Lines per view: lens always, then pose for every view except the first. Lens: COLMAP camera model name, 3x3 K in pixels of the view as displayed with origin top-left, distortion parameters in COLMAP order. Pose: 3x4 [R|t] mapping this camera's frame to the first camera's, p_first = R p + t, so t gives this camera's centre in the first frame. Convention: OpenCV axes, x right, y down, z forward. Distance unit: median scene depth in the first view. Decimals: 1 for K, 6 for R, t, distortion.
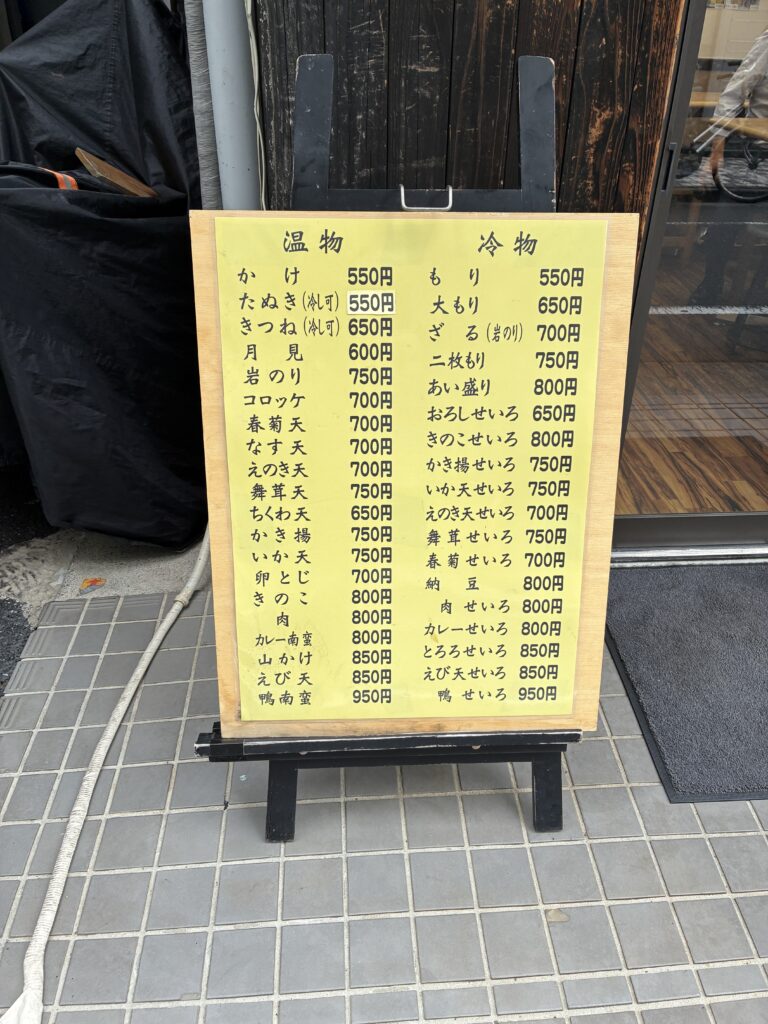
lens RADIAL K [[797.1, 0, 384.6], [0, 797.1, 504.5], [0, 0, 1]] dist [0.039418, -0.011103]
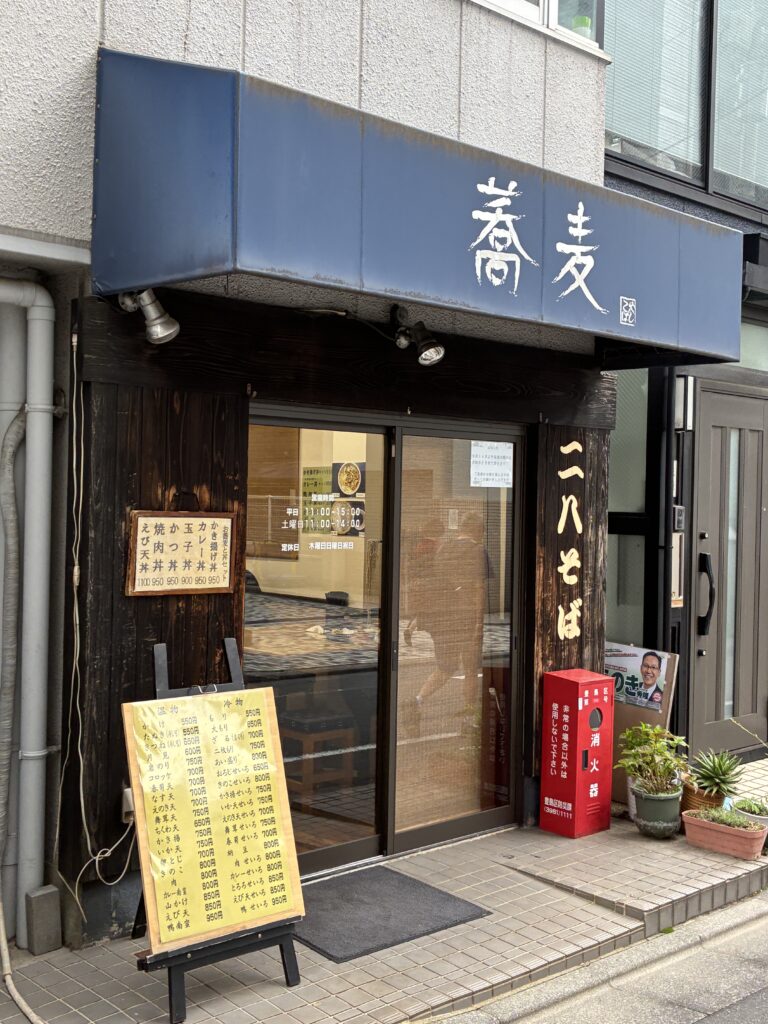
lens RADIAL K [[1188.5, 0, 384.3], [0, 1188.5, 510.9], [0, 0, 1]] dist [0.004760, 0.000000]
pose [[0.778164, -0.009205, 0.627994, -1.648658], [0.321831, 0.864487, -0.386118, 0.683886], [-0.539338, 0.502571, 0.675675, -1.903903]]
